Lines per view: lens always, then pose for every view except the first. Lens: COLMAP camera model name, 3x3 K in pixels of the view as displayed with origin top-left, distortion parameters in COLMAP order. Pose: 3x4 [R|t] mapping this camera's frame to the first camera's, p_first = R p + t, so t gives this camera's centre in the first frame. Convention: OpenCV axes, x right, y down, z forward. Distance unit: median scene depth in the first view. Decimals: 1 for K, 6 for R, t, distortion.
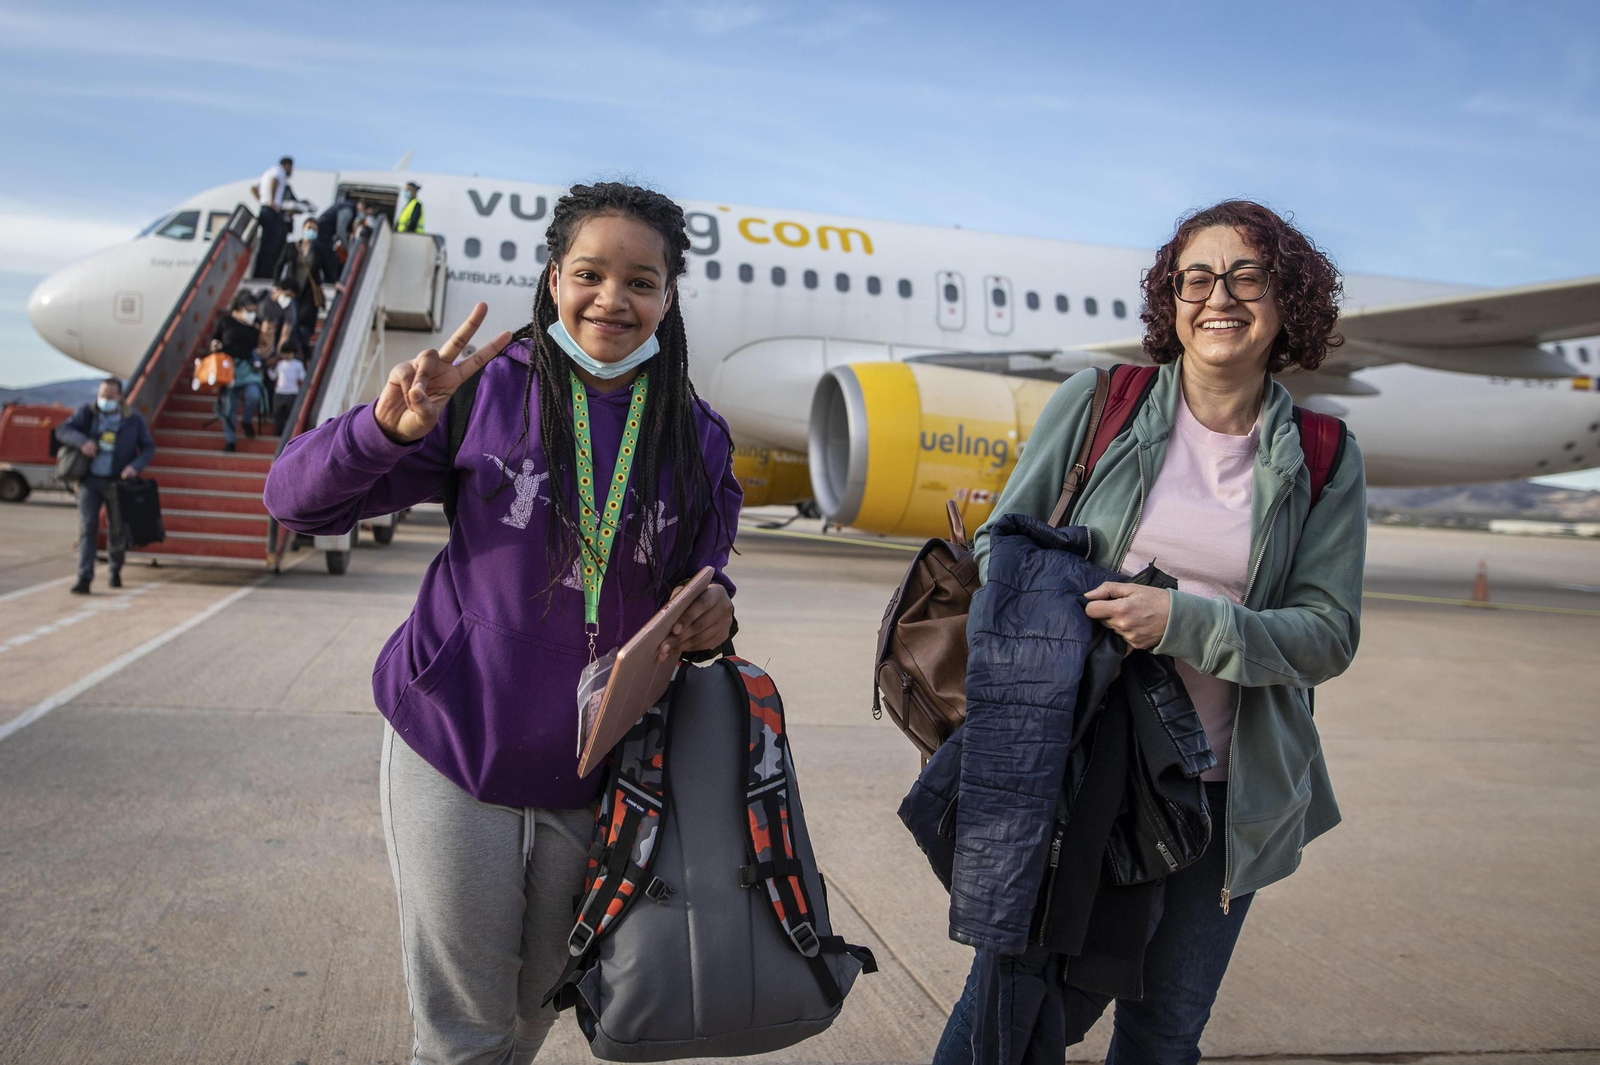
lens RADIAL K [[1320.5, 0, 700.9], [0, 1320.5, 423.3], [0, 0, 1]] dist [-0.042561, 0.006860]
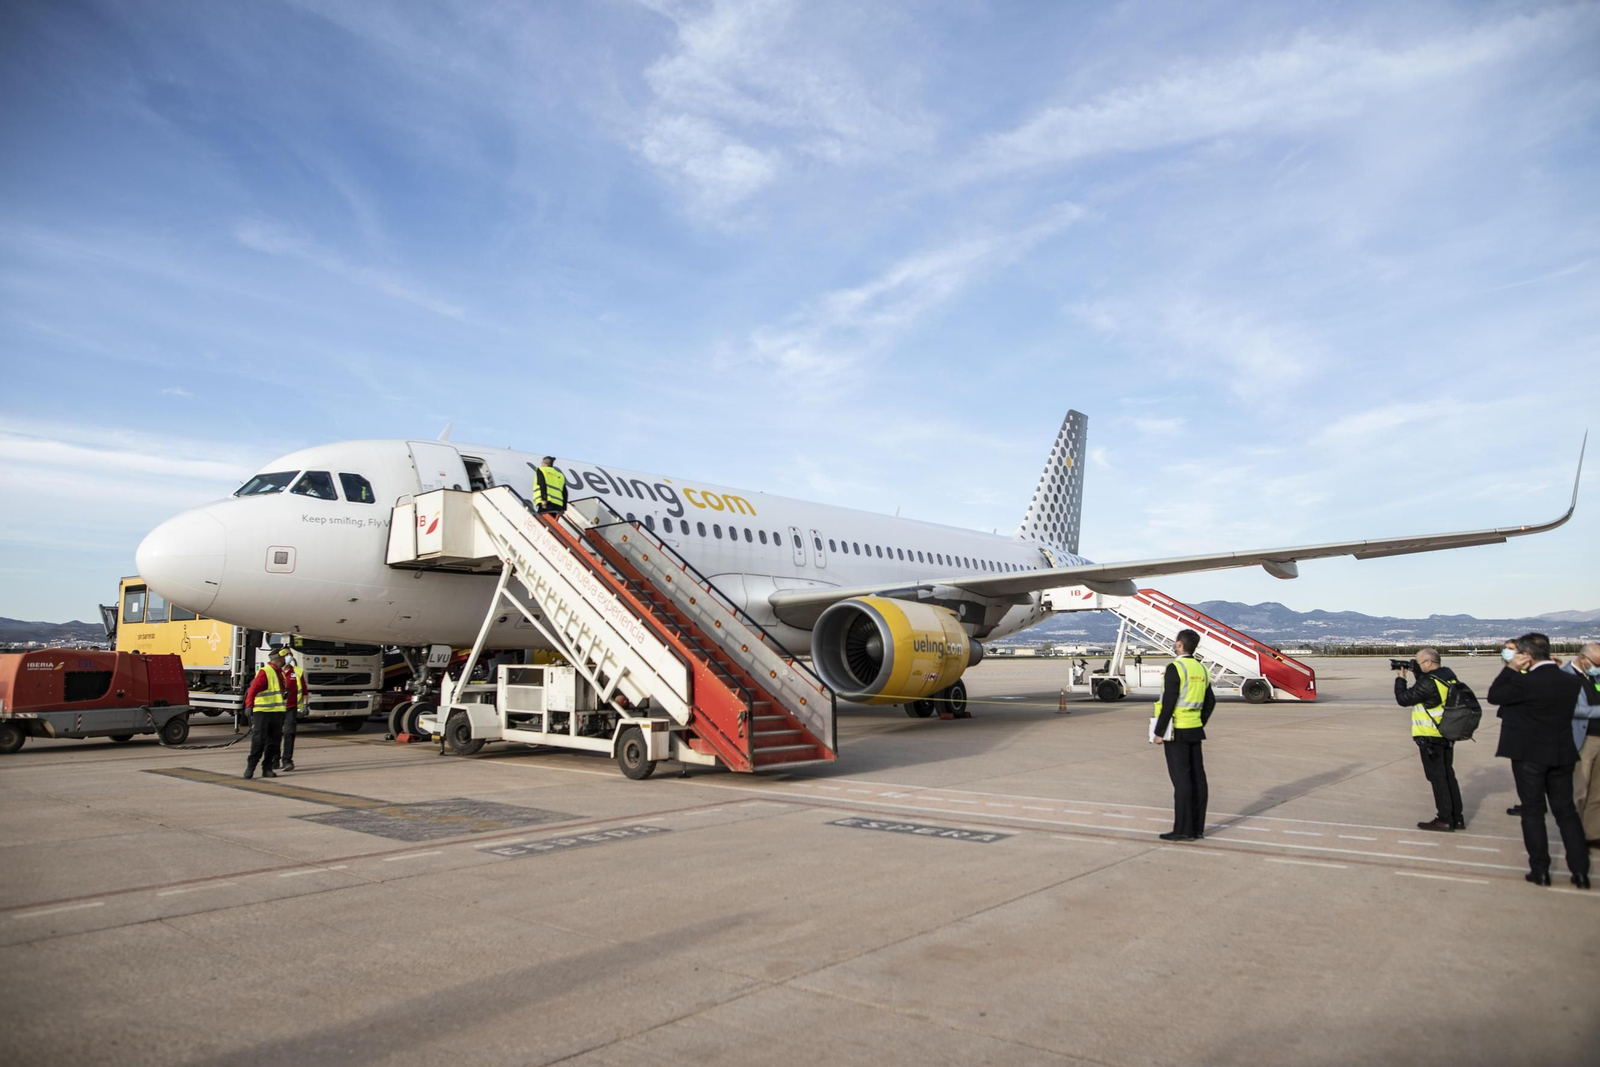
lens RADIAL K [[1098.6, 0, 795.6], [0, 1098.6, 530.4], [0, 0, 1]] dist [-0.048168, 0.043993]
pose [[0.775144, 0.008087, 0.631732, -0.678746], [0.023999, 0.998819, -0.042234, -0.063739], [-0.631328, 0.047898, 0.774035, 0.016640]]
